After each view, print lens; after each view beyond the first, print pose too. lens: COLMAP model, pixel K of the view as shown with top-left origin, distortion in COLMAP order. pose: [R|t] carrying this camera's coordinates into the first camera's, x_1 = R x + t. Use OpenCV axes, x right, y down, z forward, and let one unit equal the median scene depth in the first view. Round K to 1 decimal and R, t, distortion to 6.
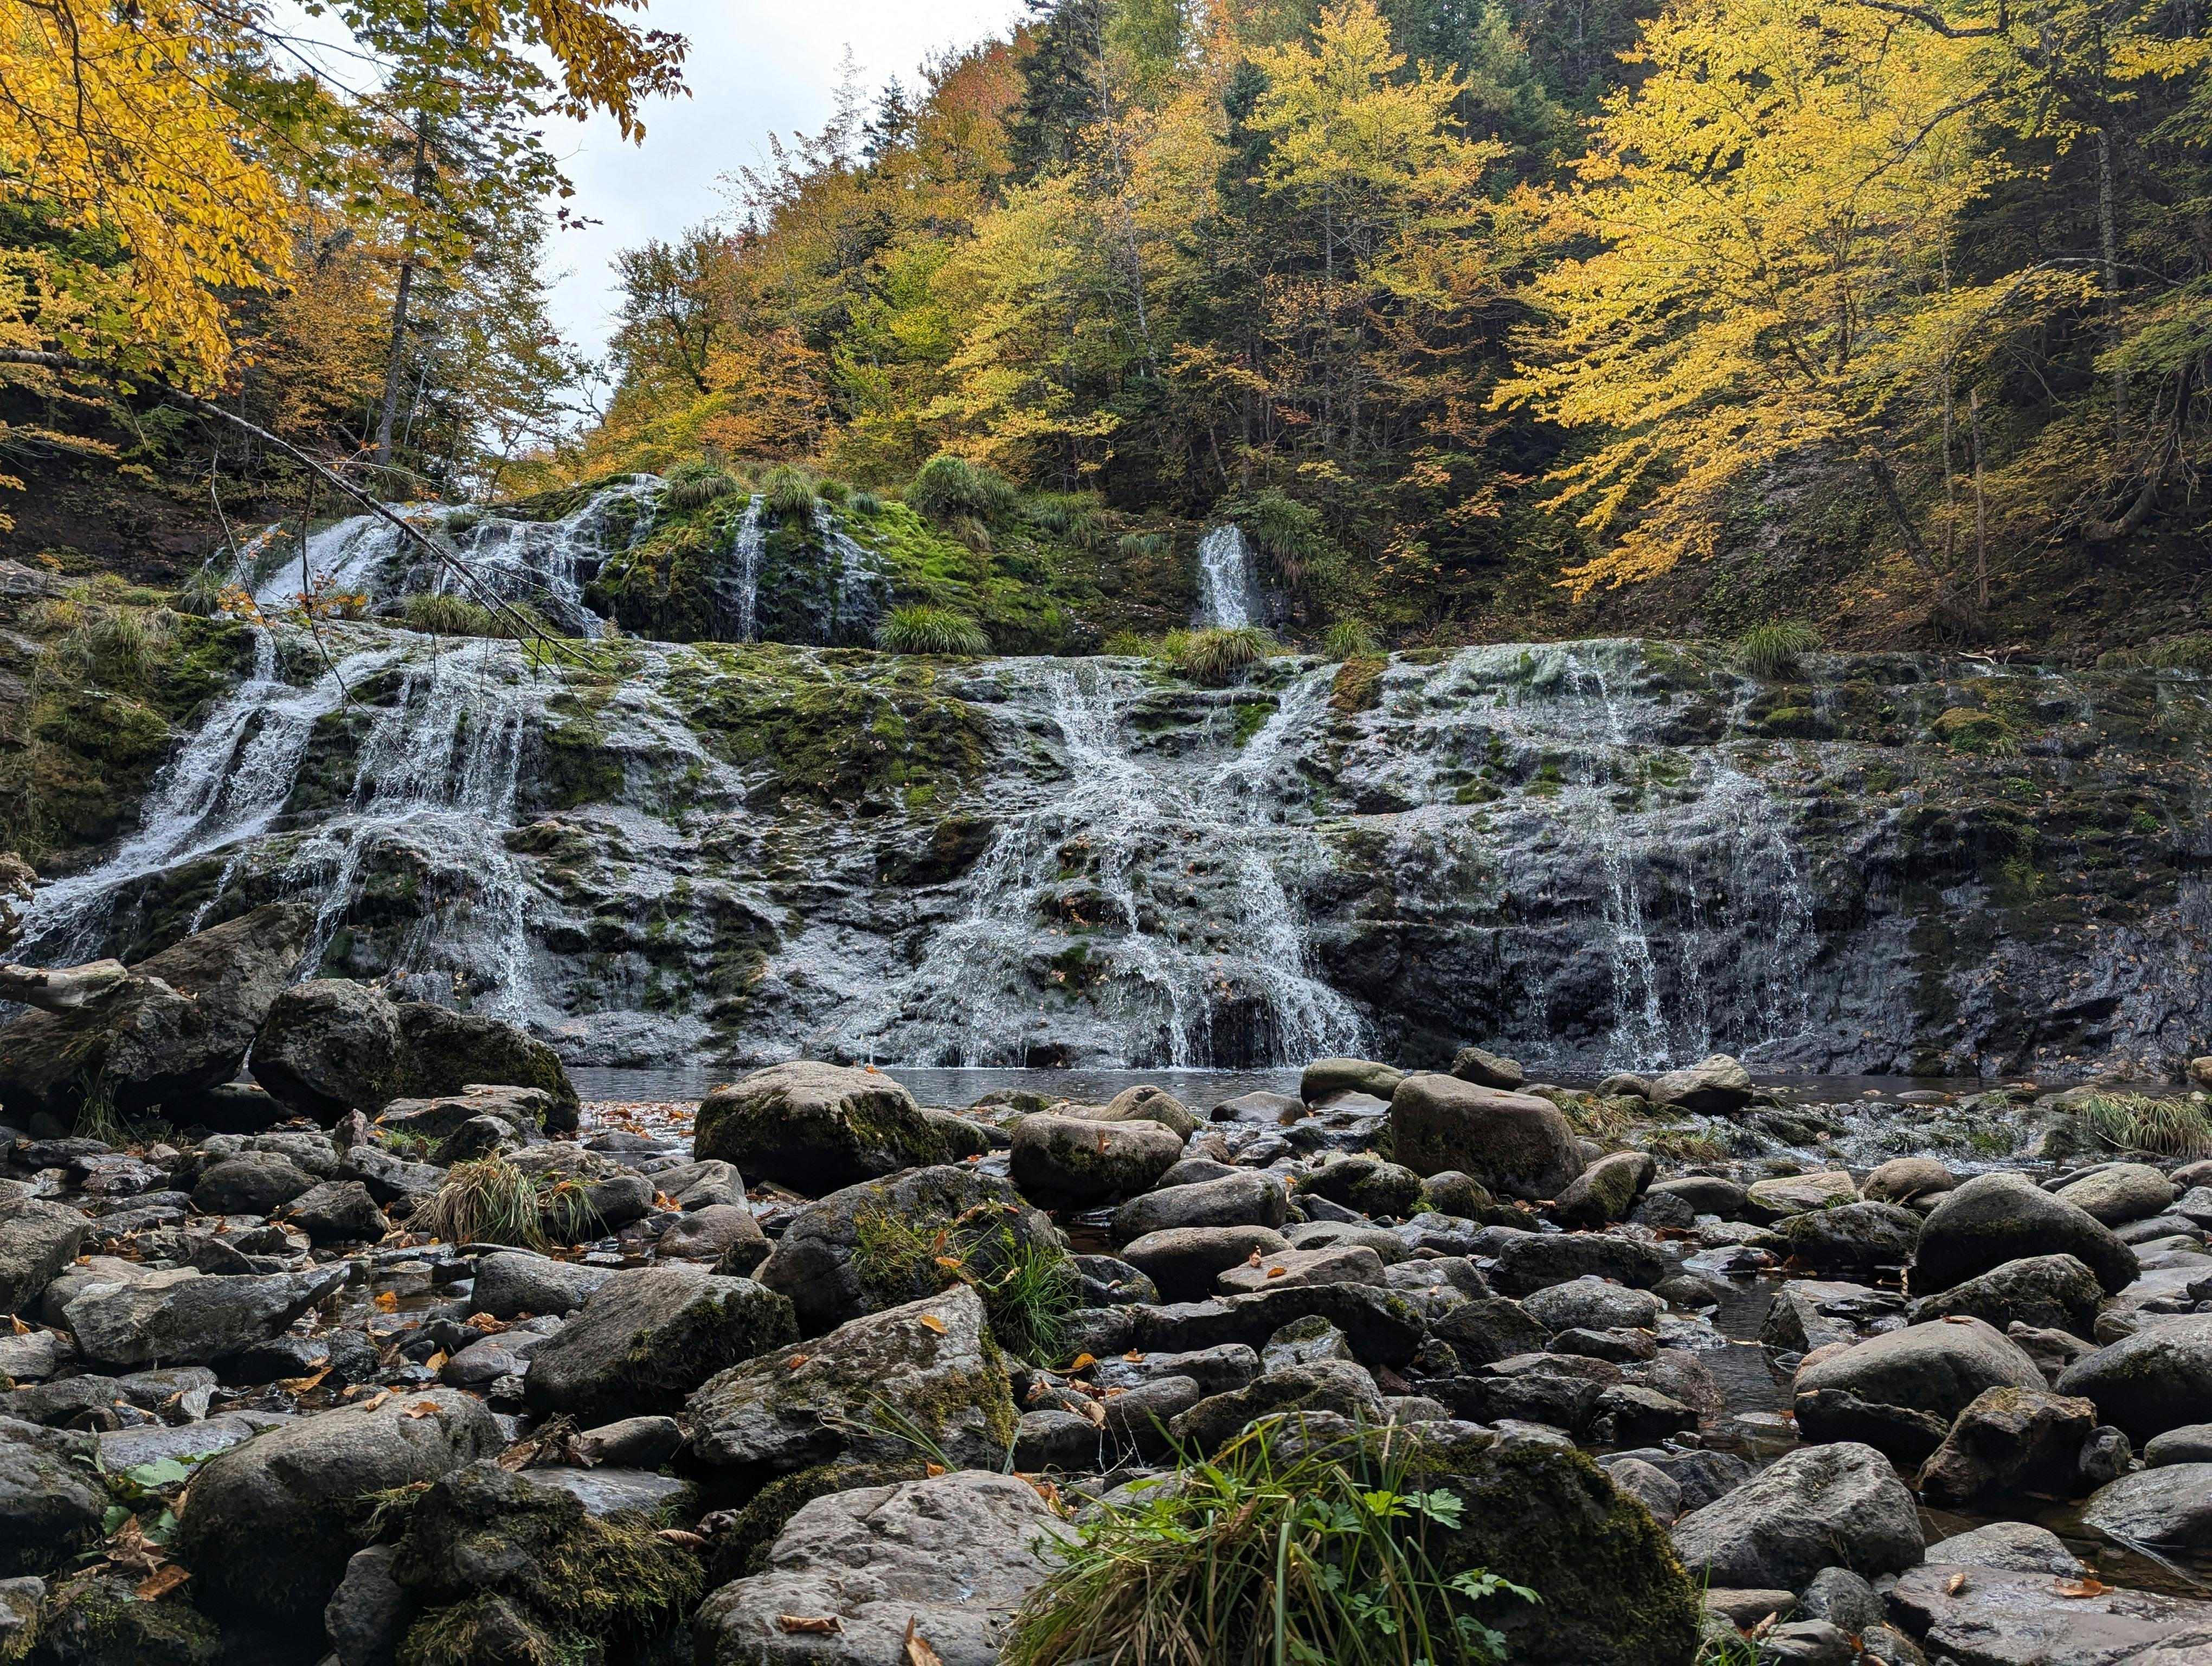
lens RADIAL K [[1789.8, 0, 1106.0], [0, 1789.8, 833.0], [0, 0, 1]] dist [0.107265, -0.137156]
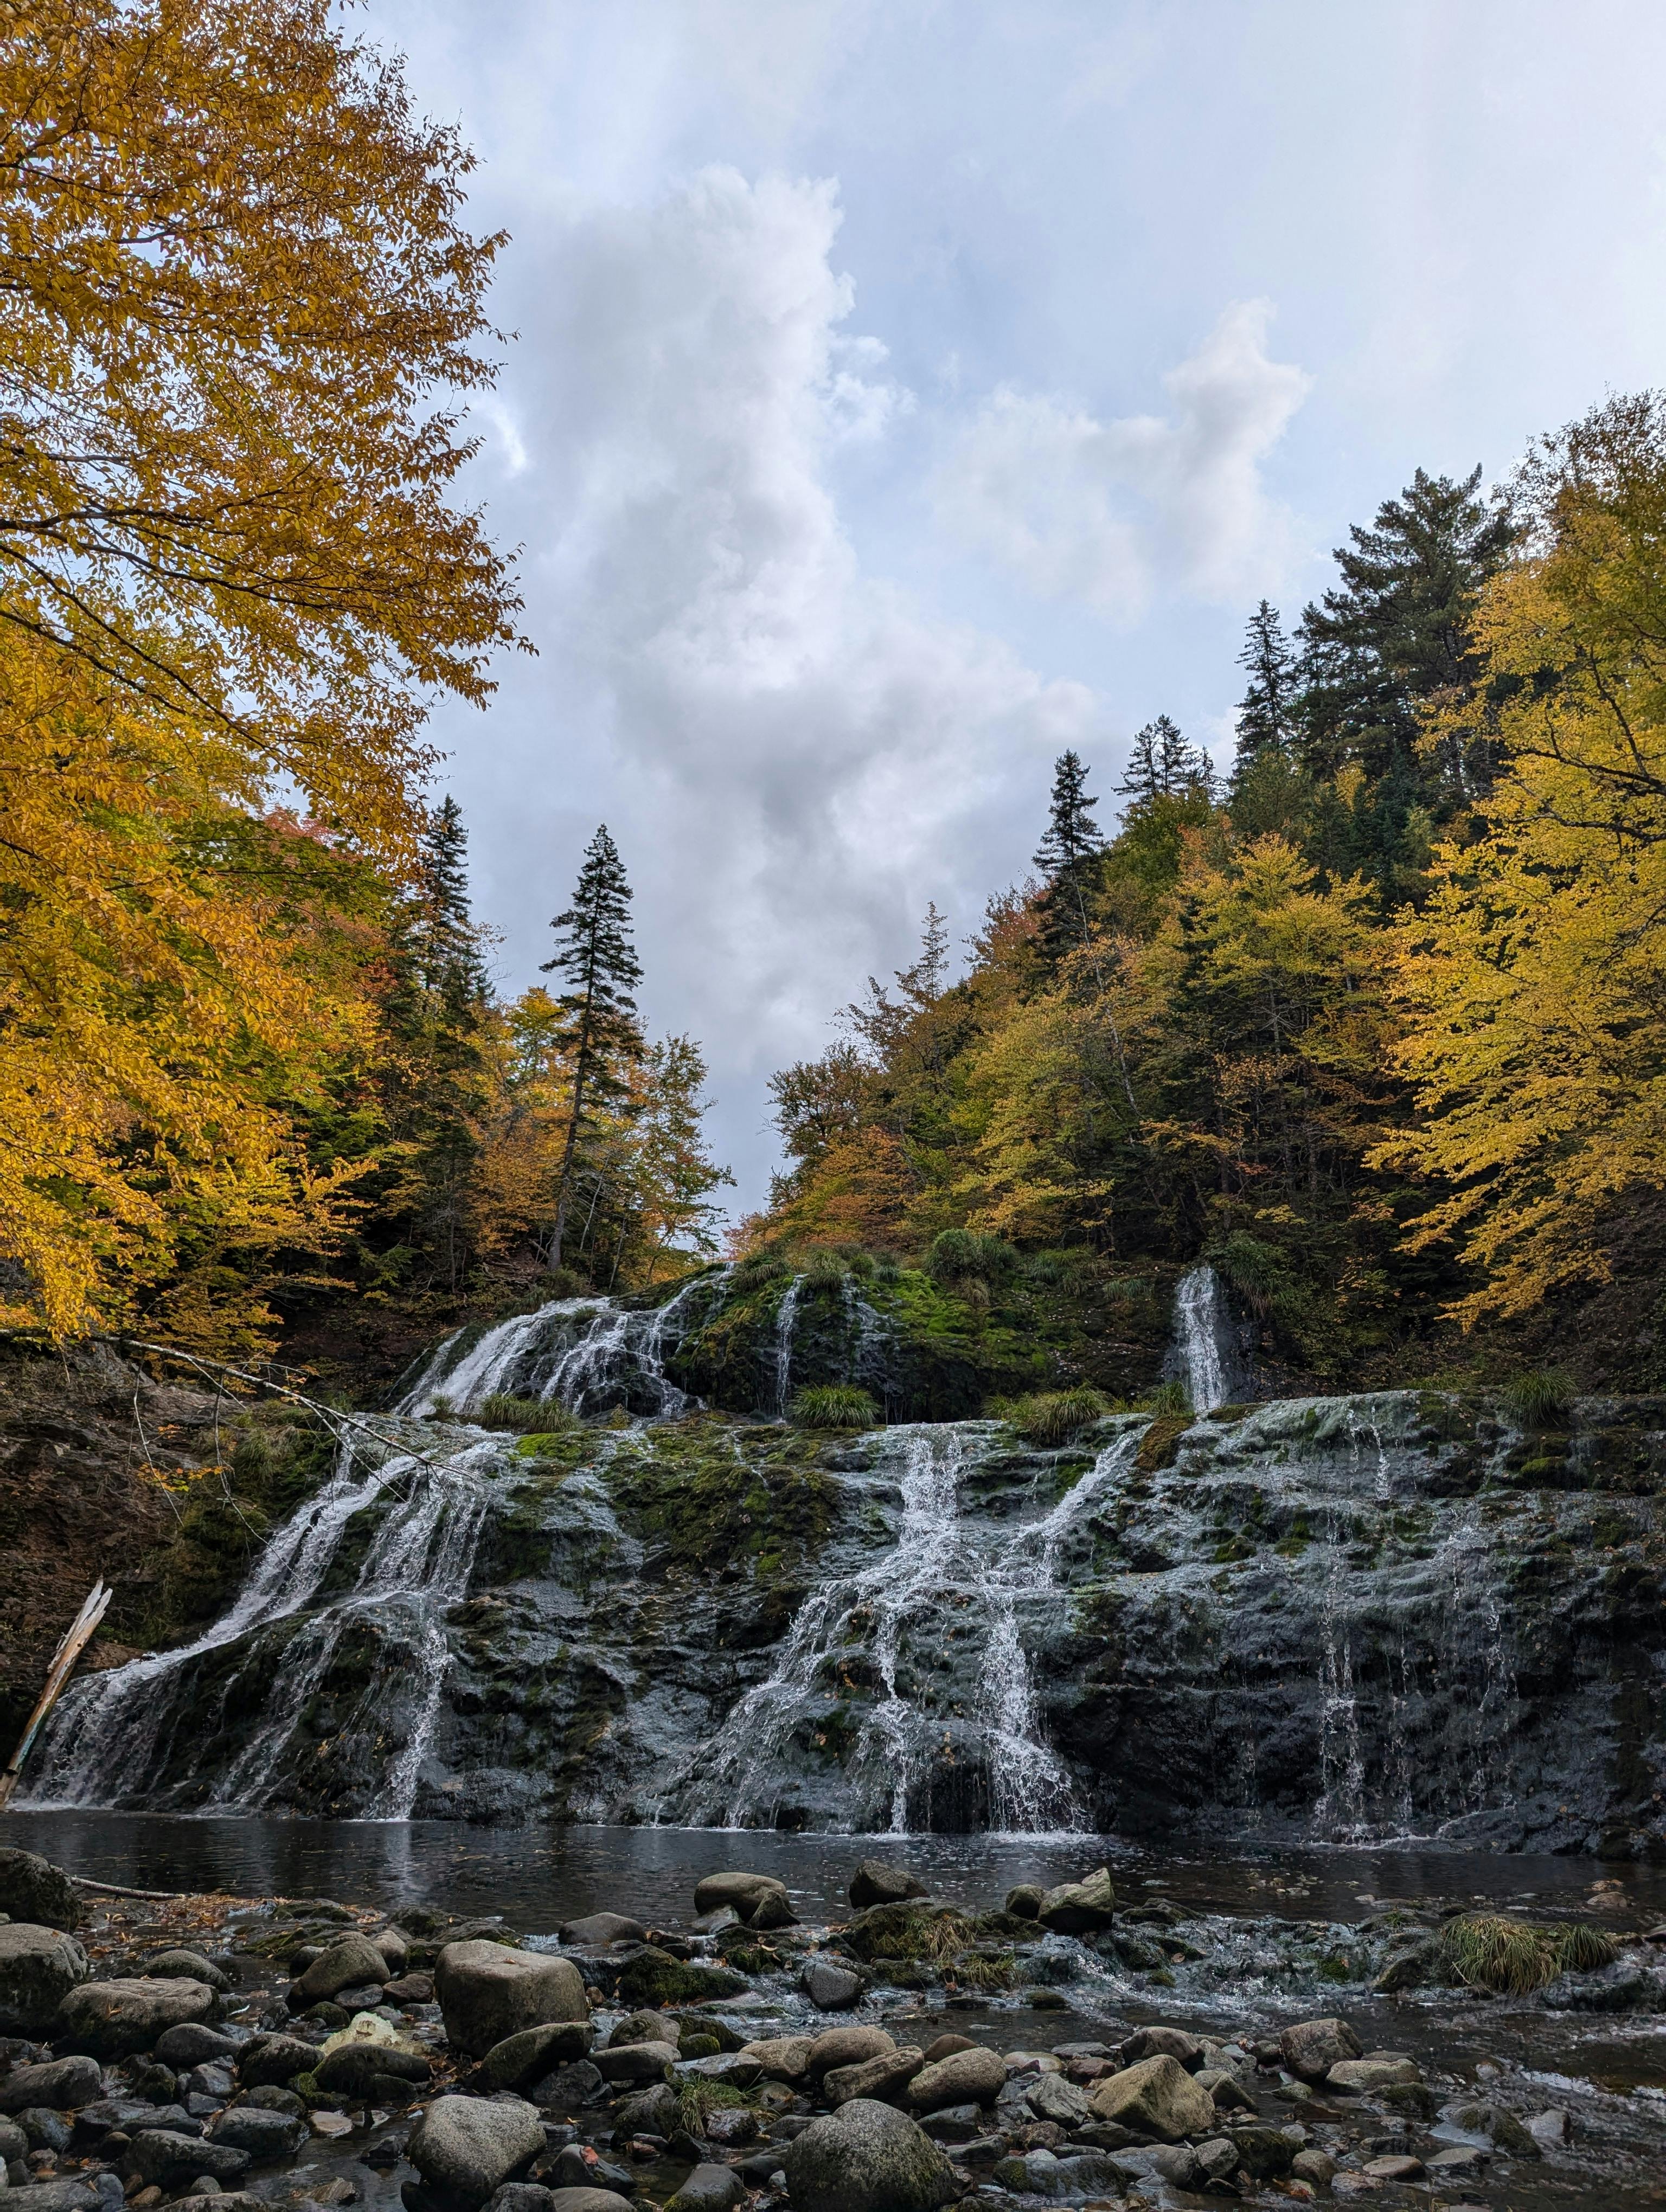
lens RADIAL K [[1560.8, 0, 833.0], [0, 1560.8, 1106.0], [0, 0, 1]] dist [0.062568, -0.032824]
pose [[0.955259, -0.108400, -0.275192, 0.257304], [0.035906, 0.966039, -0.255890, -0.046053], [0.293584, 0.234561, 0.926709, -0.032315]]
